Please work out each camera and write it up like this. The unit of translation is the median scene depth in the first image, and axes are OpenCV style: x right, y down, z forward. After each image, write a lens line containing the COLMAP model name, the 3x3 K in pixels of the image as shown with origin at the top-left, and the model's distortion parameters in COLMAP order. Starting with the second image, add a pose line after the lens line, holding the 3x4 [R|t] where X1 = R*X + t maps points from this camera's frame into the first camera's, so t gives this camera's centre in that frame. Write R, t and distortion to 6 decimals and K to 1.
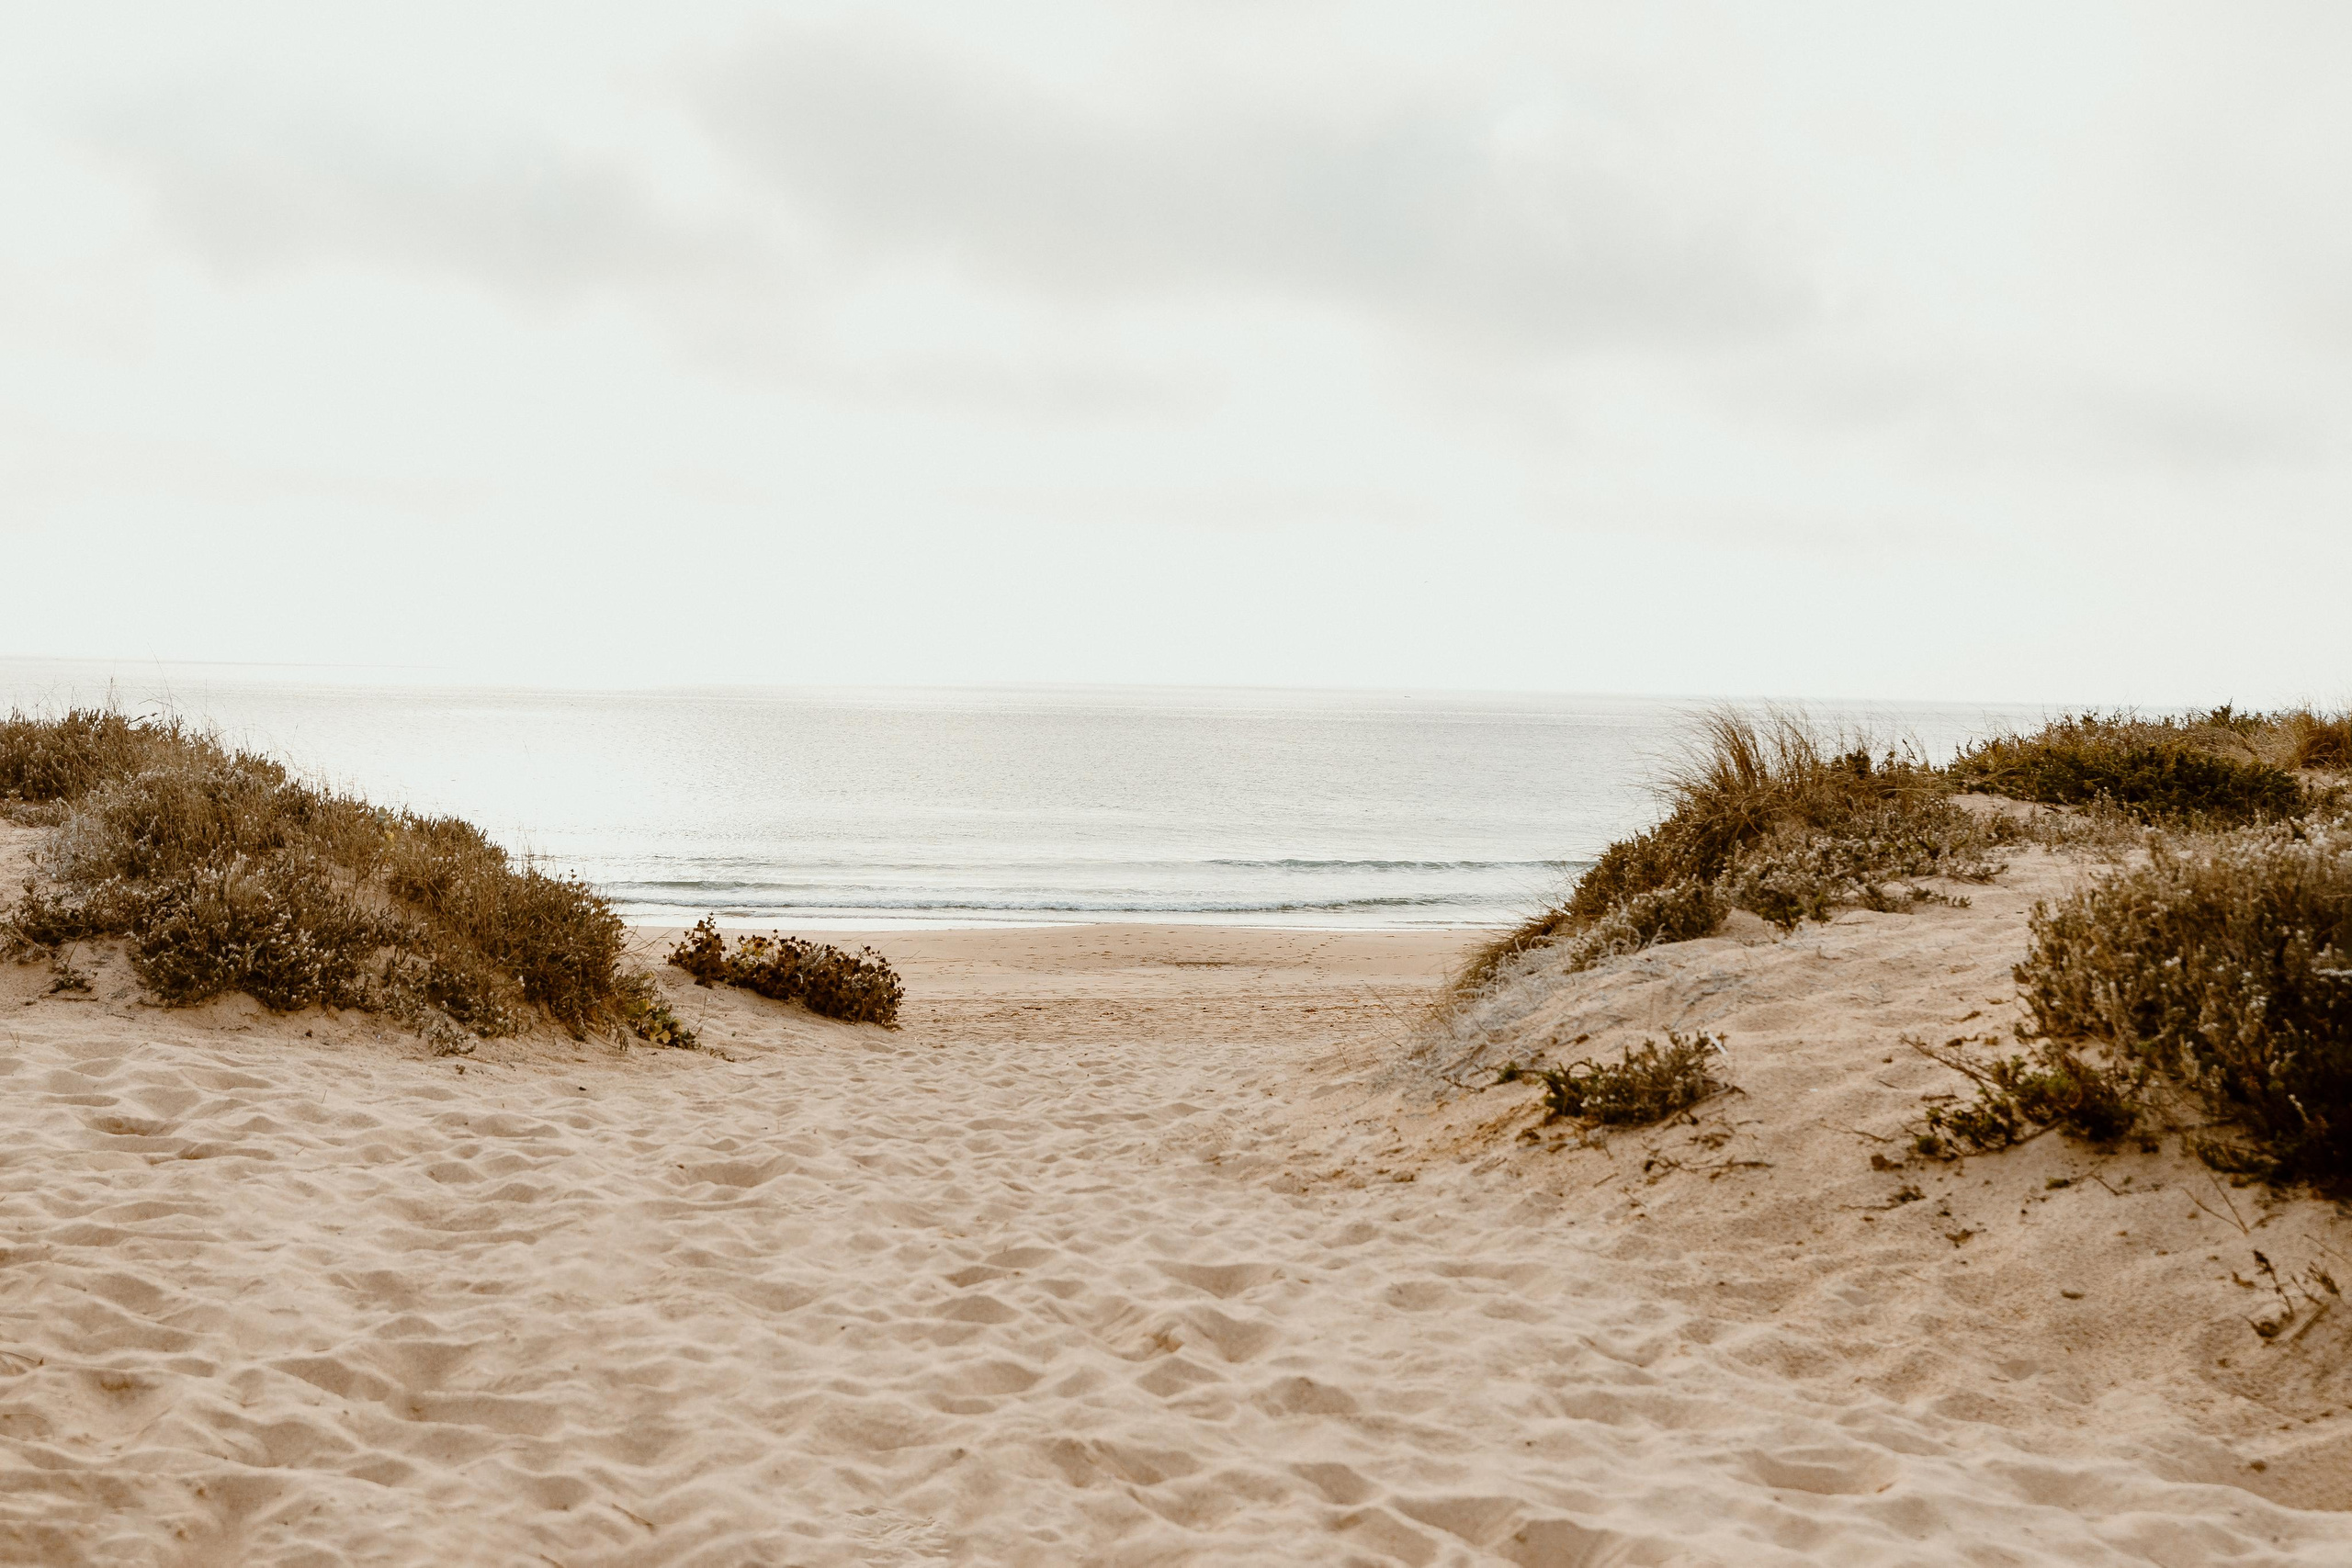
lens RADIAL K [[3041.7, 0, 1180.6], [0, 3041.7, 790.4], [0, 0, 1]] dist [0.027784, 0.000000]
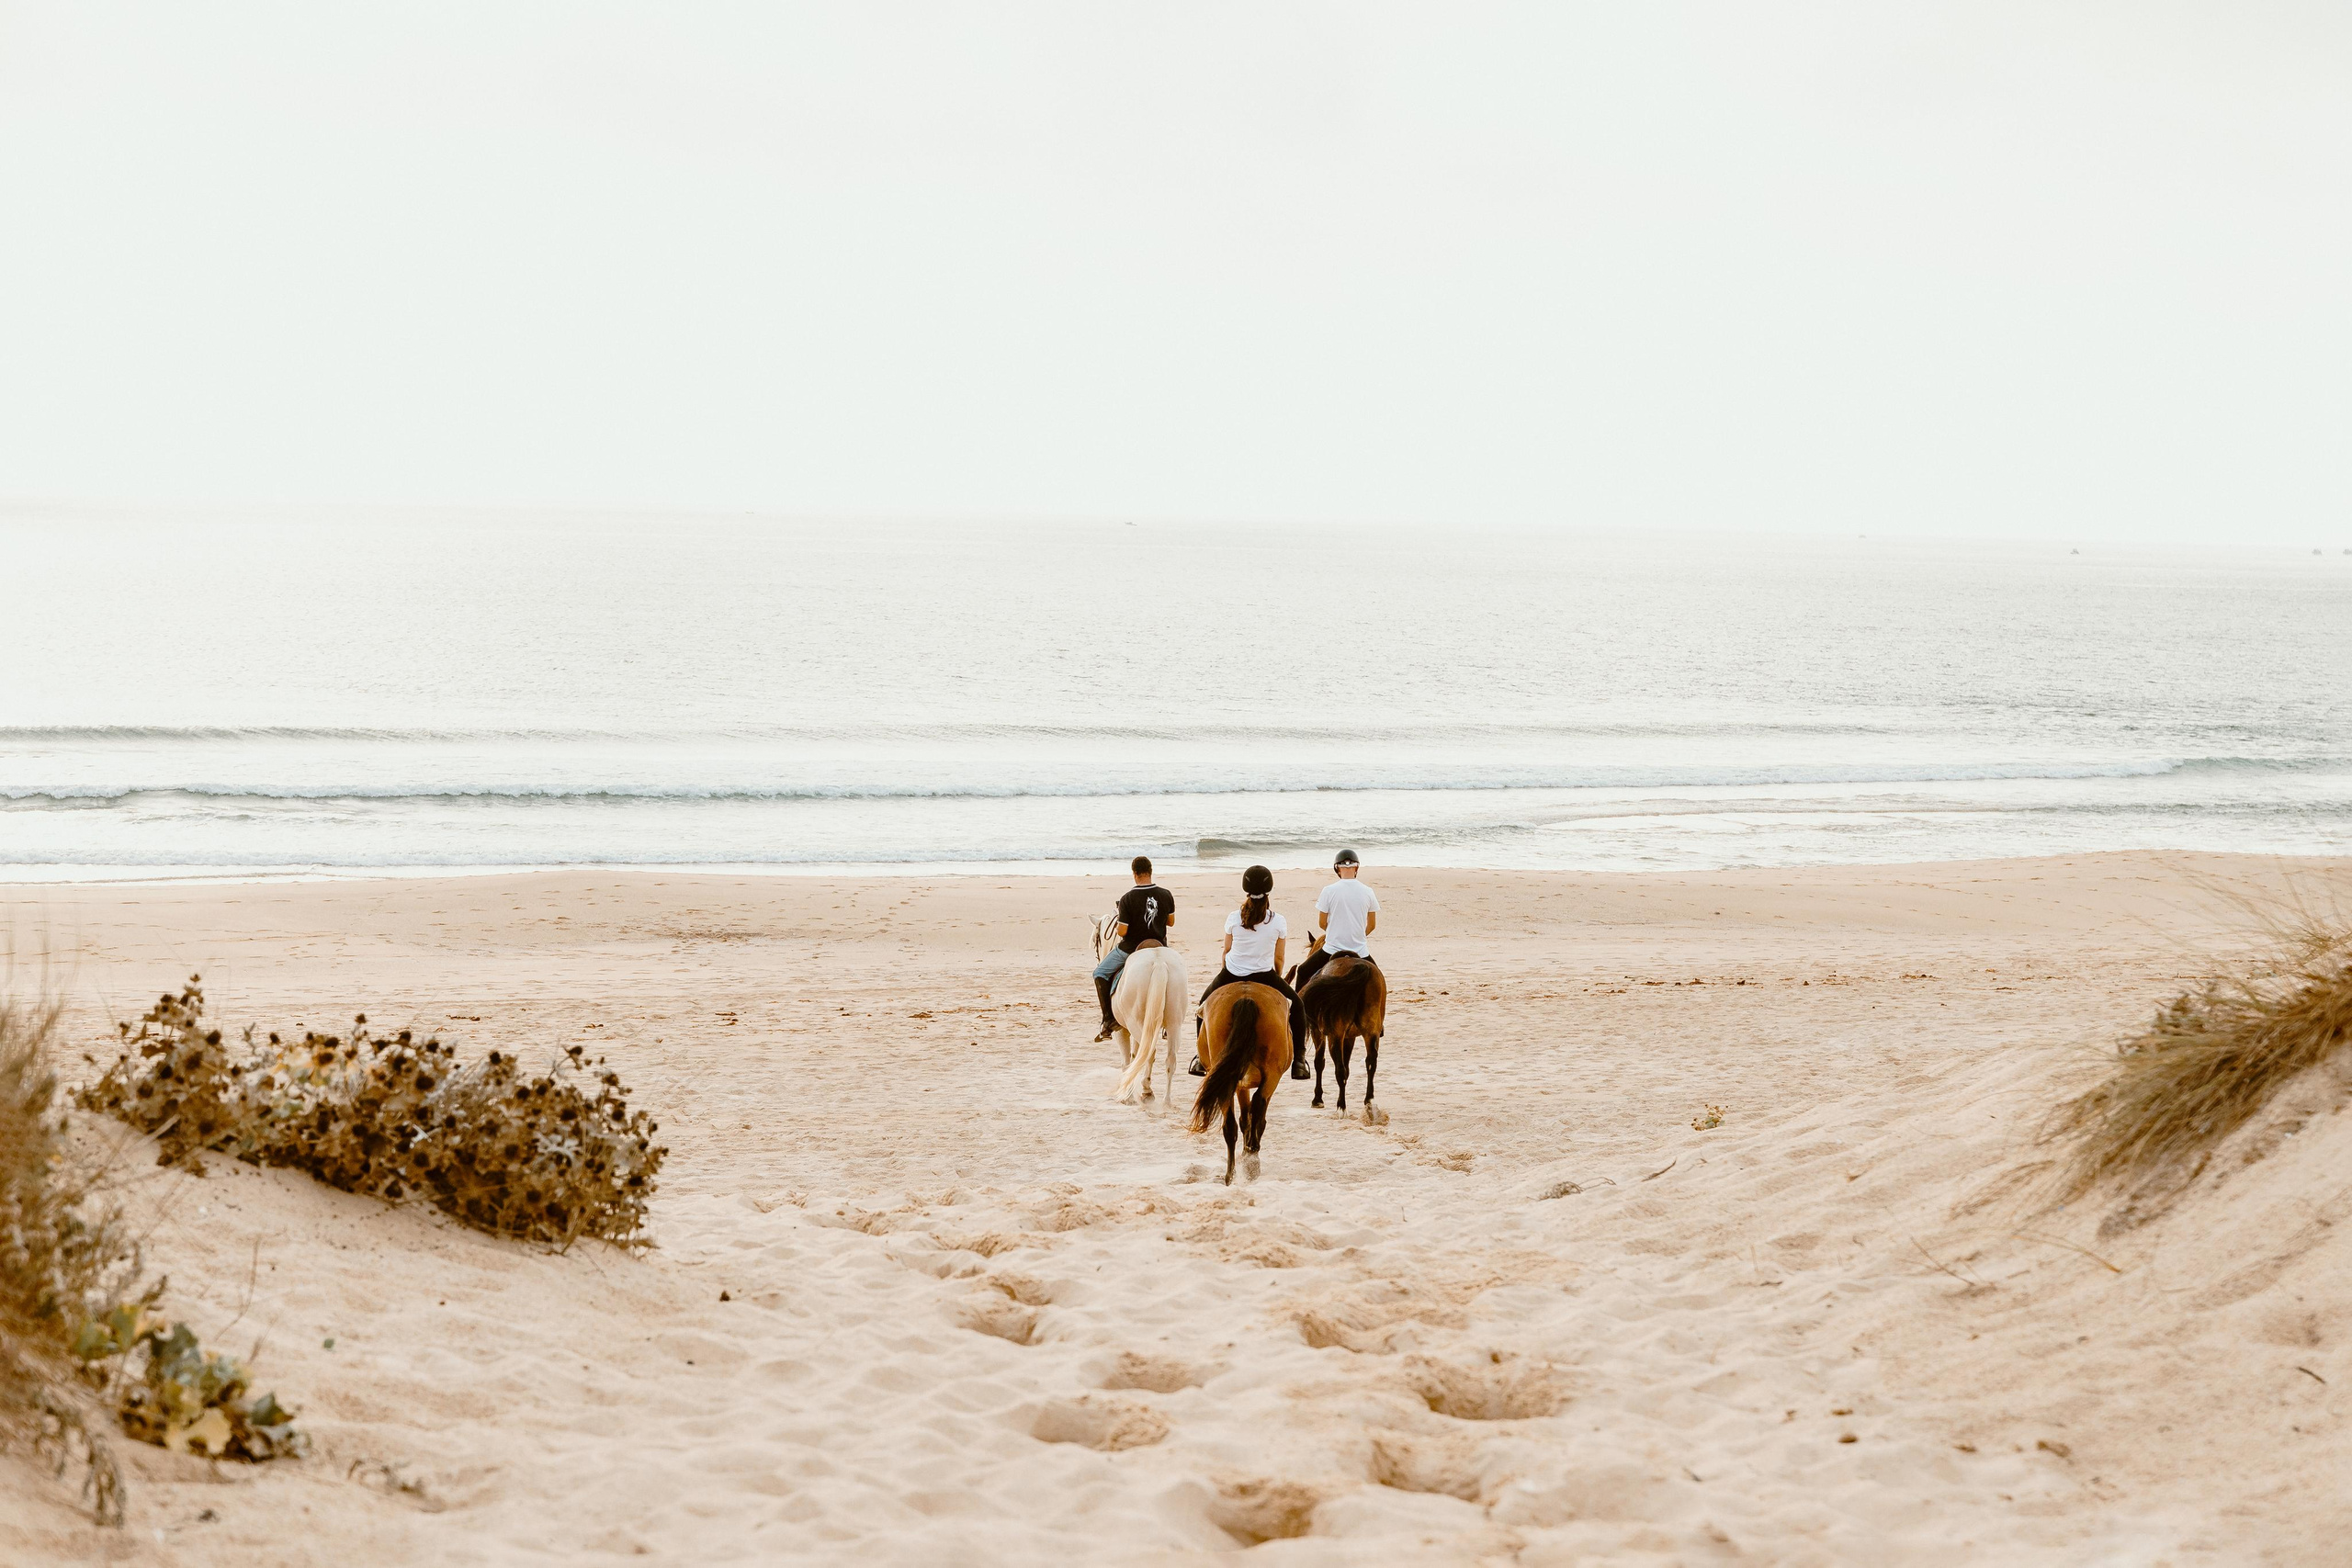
lens RADIAL K [[4373.9, 0, 1175.4], [0, 4373.9, 779.0], [0, 0, 1]] dist [0.018676, 0.000000]
pose [[0.990177, -0.005092, 0.139728, -0.110248], [0.001199, 0.999609, 0.027935, 0.000150], [-0.139816, -0.027493, 0.989796, 0.442449]]
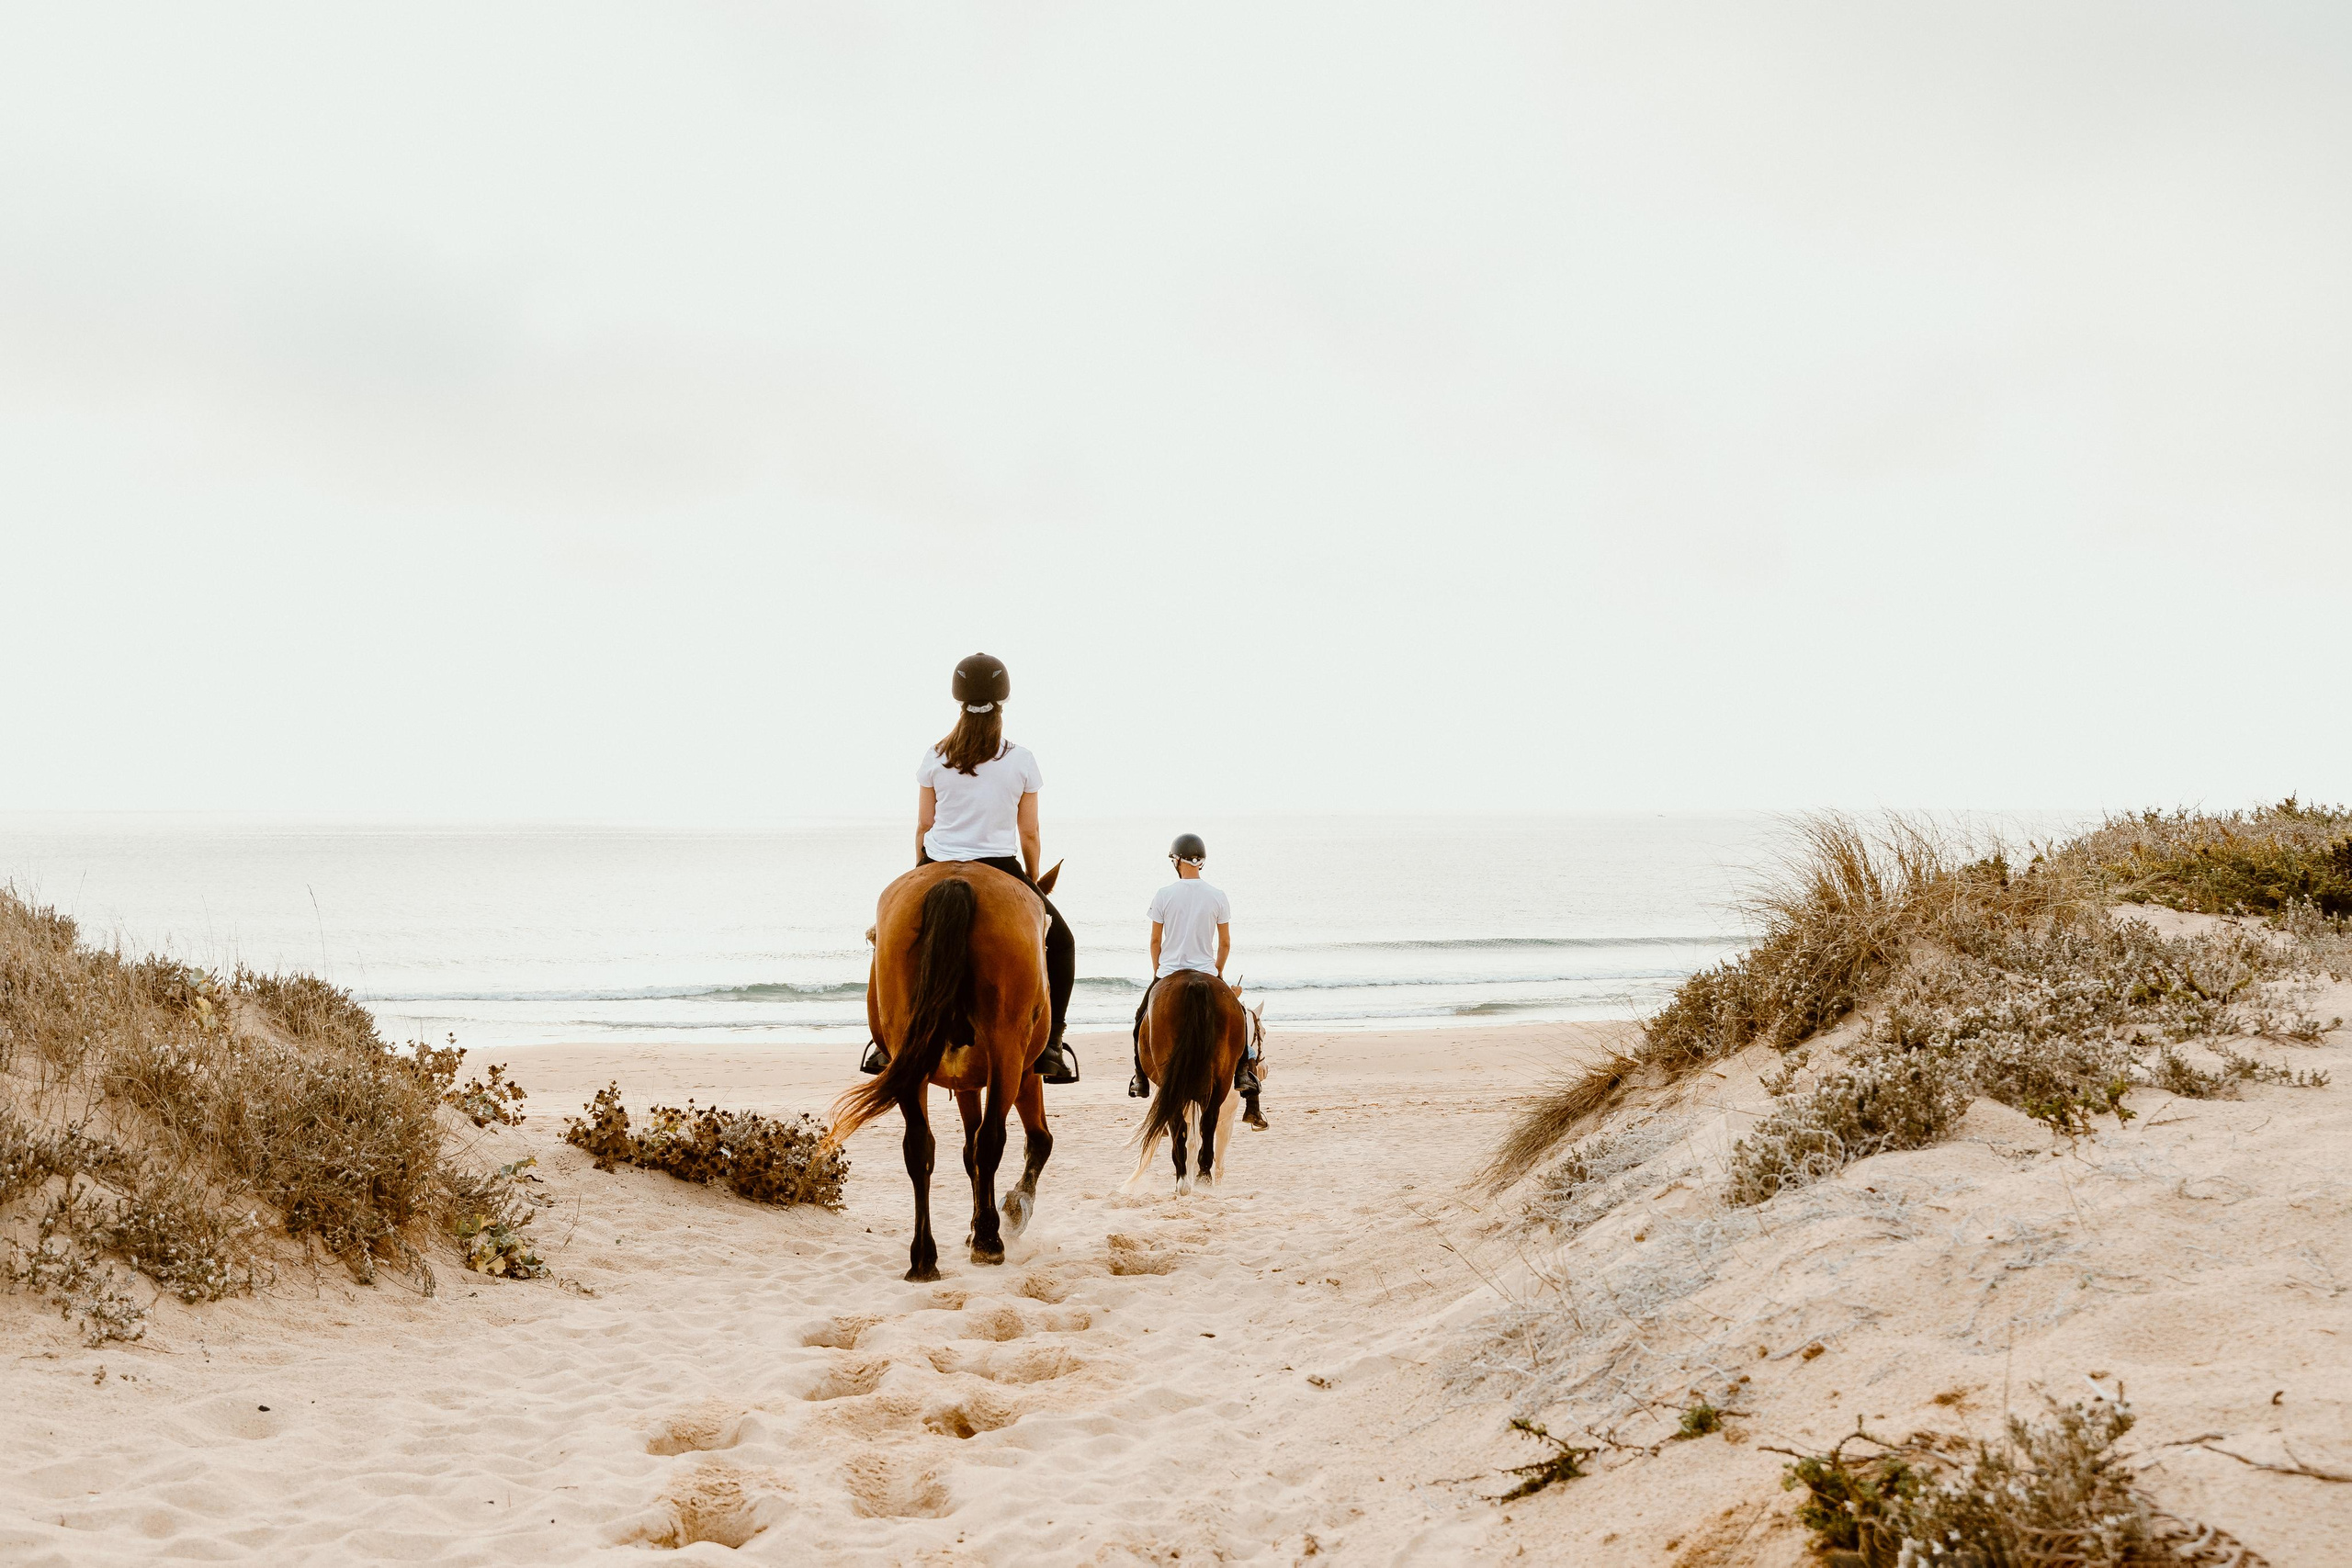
lens RADIAL K [[2634.1, 0, 1171.9], [0, 2634.1, 779.7], [0, 0, 1]] dist [-0.001398, 0.000000]
pose [[0.999681, -0.024517, -0.006102, 0.006850], [0.024205, 0.998604, -0.046944, -0.005315], [0.007244, 0.046781, 0.998879, 0.272504]]
